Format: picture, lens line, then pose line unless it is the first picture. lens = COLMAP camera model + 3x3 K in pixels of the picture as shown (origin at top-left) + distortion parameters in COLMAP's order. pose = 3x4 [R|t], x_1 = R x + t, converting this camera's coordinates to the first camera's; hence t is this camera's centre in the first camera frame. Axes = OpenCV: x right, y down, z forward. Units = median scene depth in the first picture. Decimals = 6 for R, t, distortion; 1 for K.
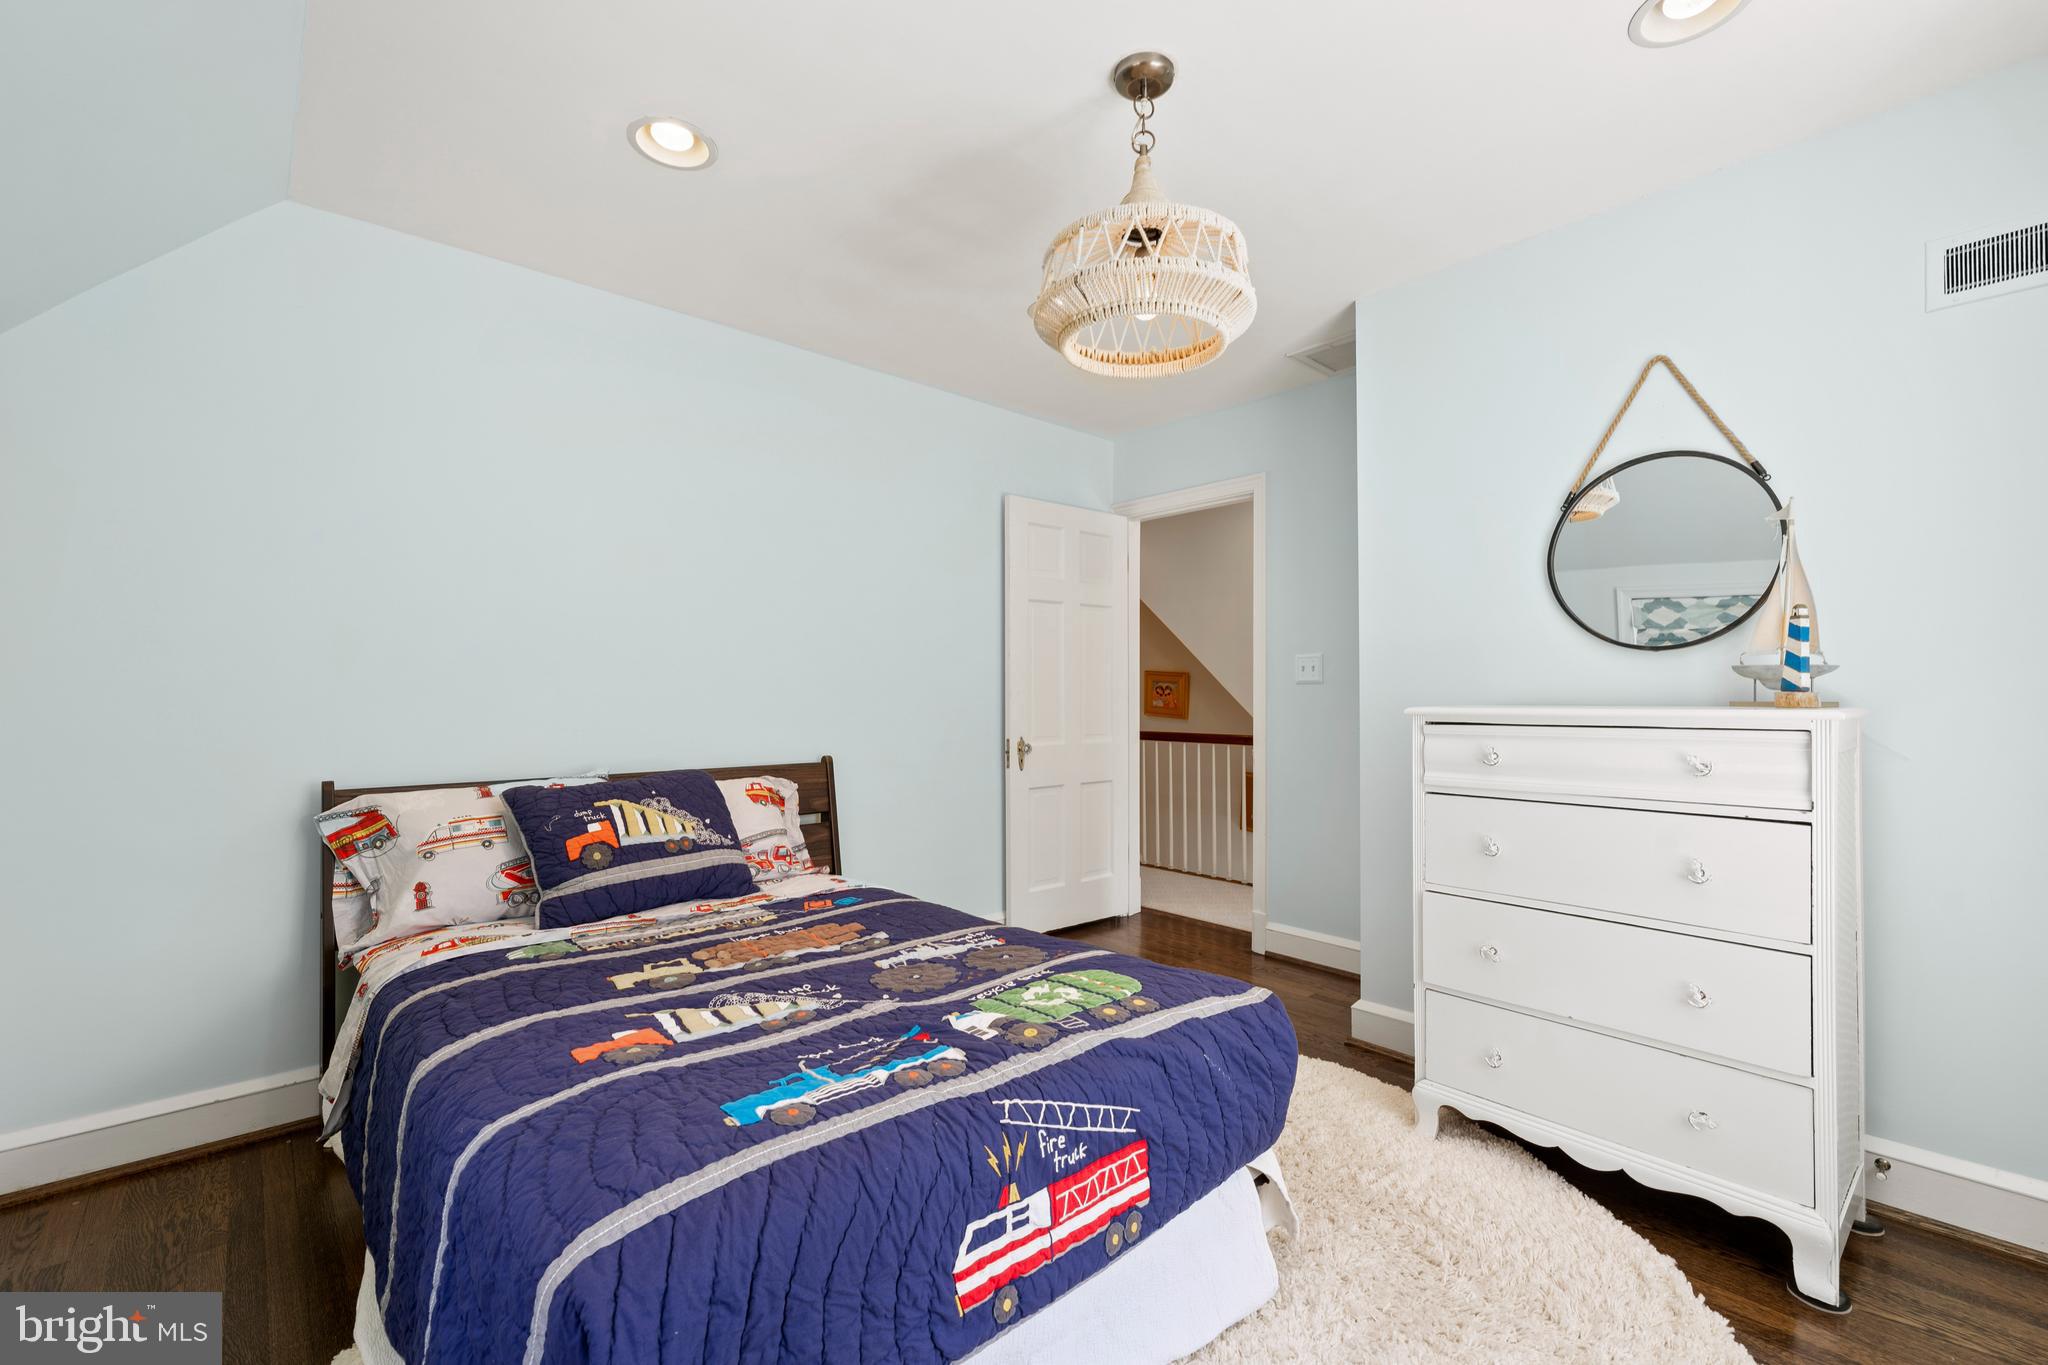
lens RADIAL K [[824.4, 0, 1015.6], [0, 824.4, 696.8], [0, 0, 1]] dist [-0.002330, -0.000200]
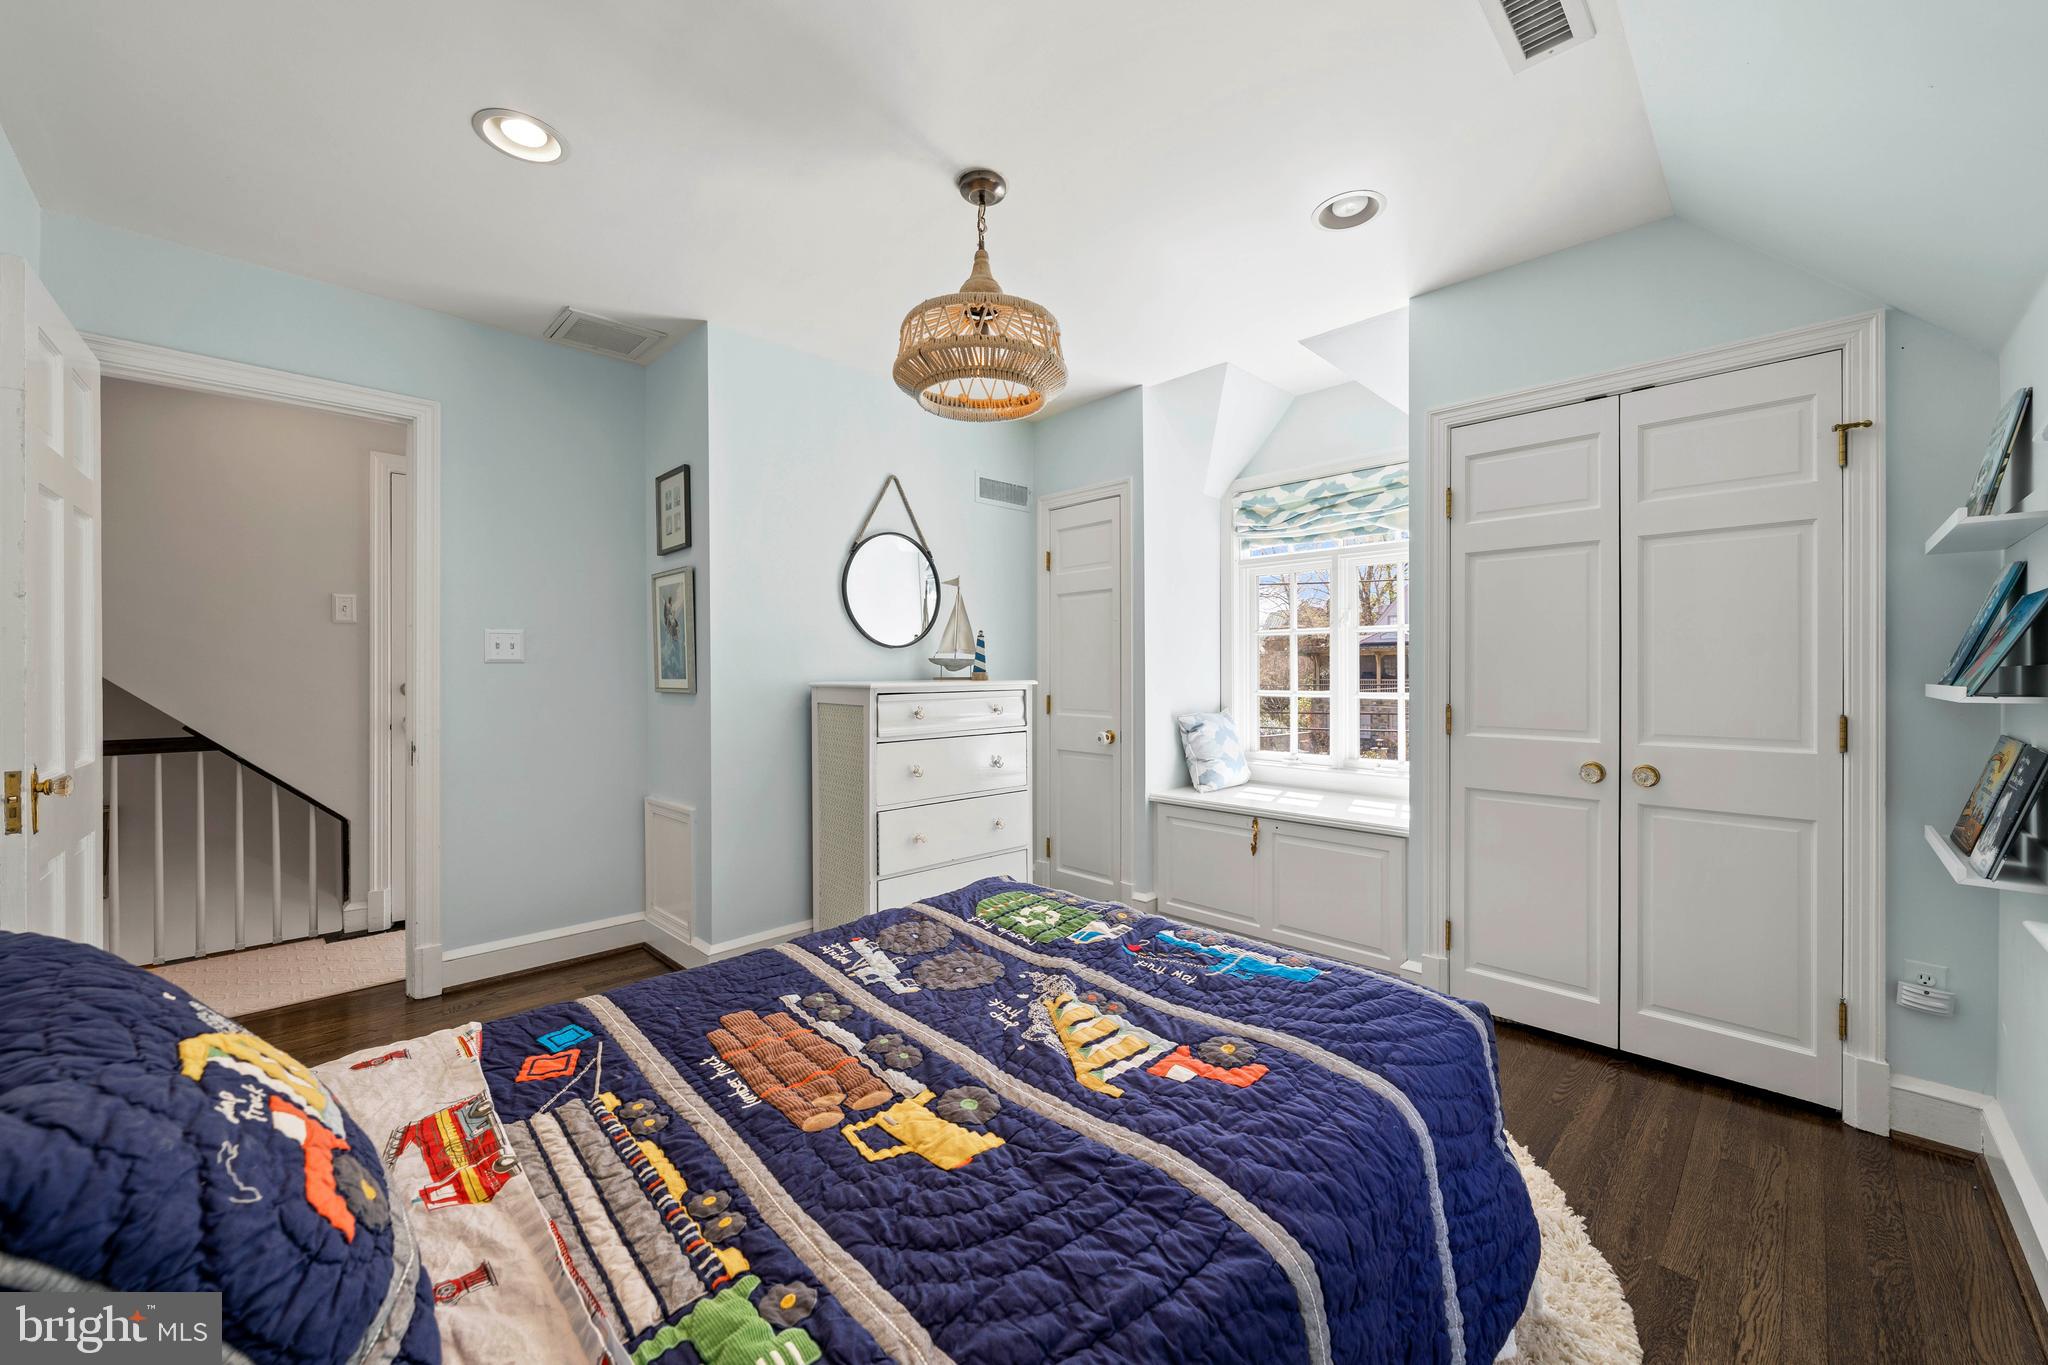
lens RADIAL K [[787.5, 0, 1005.6], [0, 787.5, 673.7], [0, 0, 1]] dist [0.000141, -0.000334]
pose [[-0.016661, -0.003931, 0.999853, -0.957630], [0.007087, 0.999967, 0.004050, -0.007477], [-0.999836, 0.007153, -0.016633, 0.887672]]
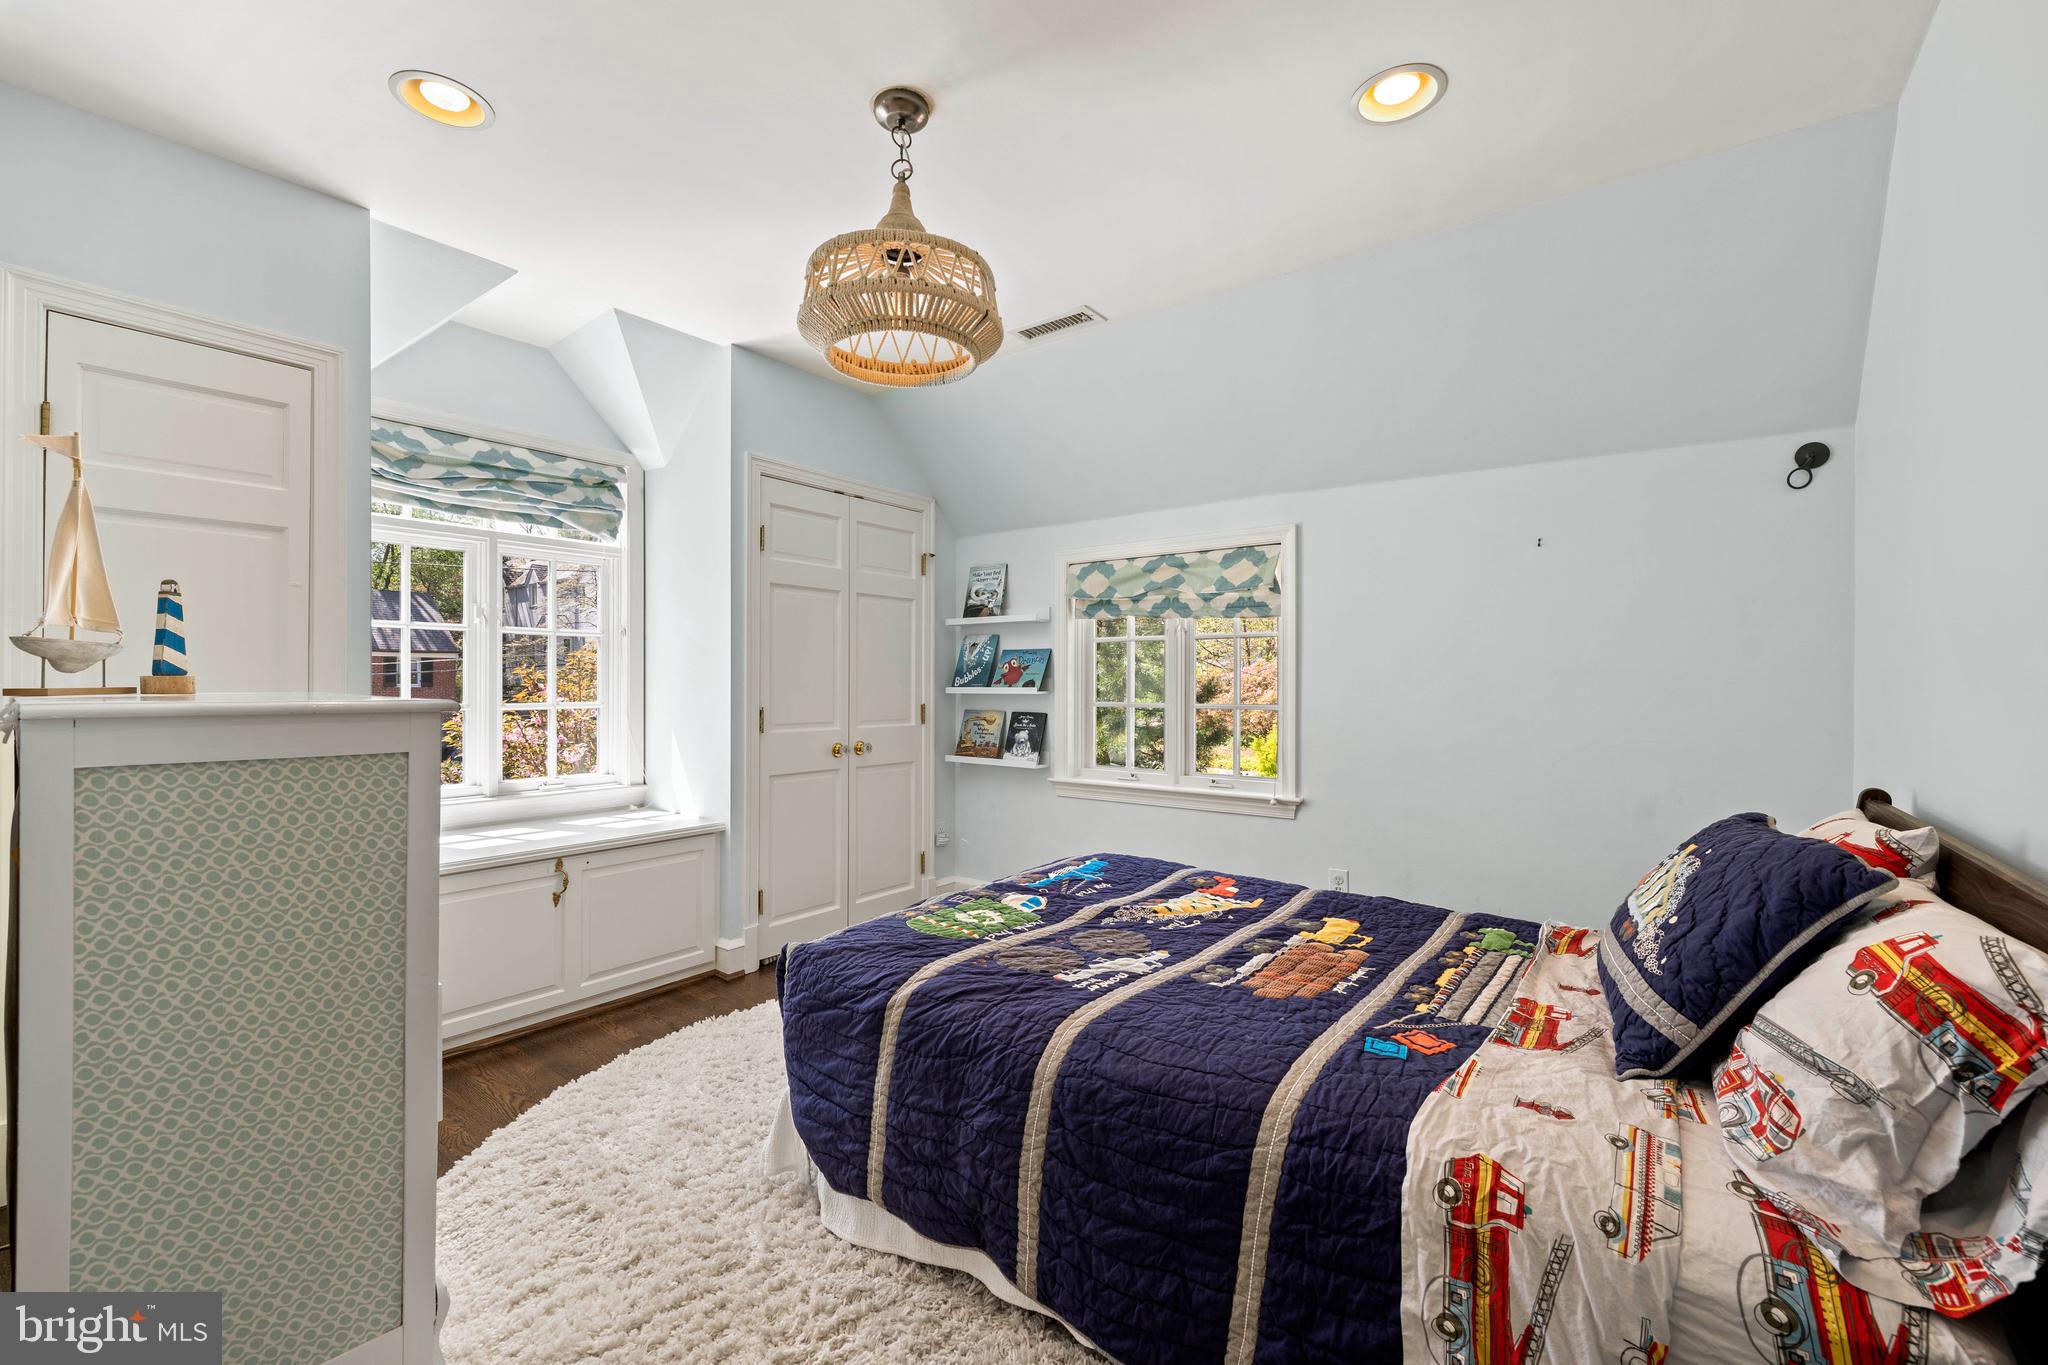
lens RADIAL K [[877.0, 0, 1027.1], [0, 877.0, 677.0], [0, 0, 1]] dist [-0.001569, 0.000290]
pose [[-0.980140, -0.005525, -0.198229, 0.199917], [-0.005025, 0.999983, -0.003025, -0.003447], [0.198242, -0.001969, -0.980151, 1.950818]]
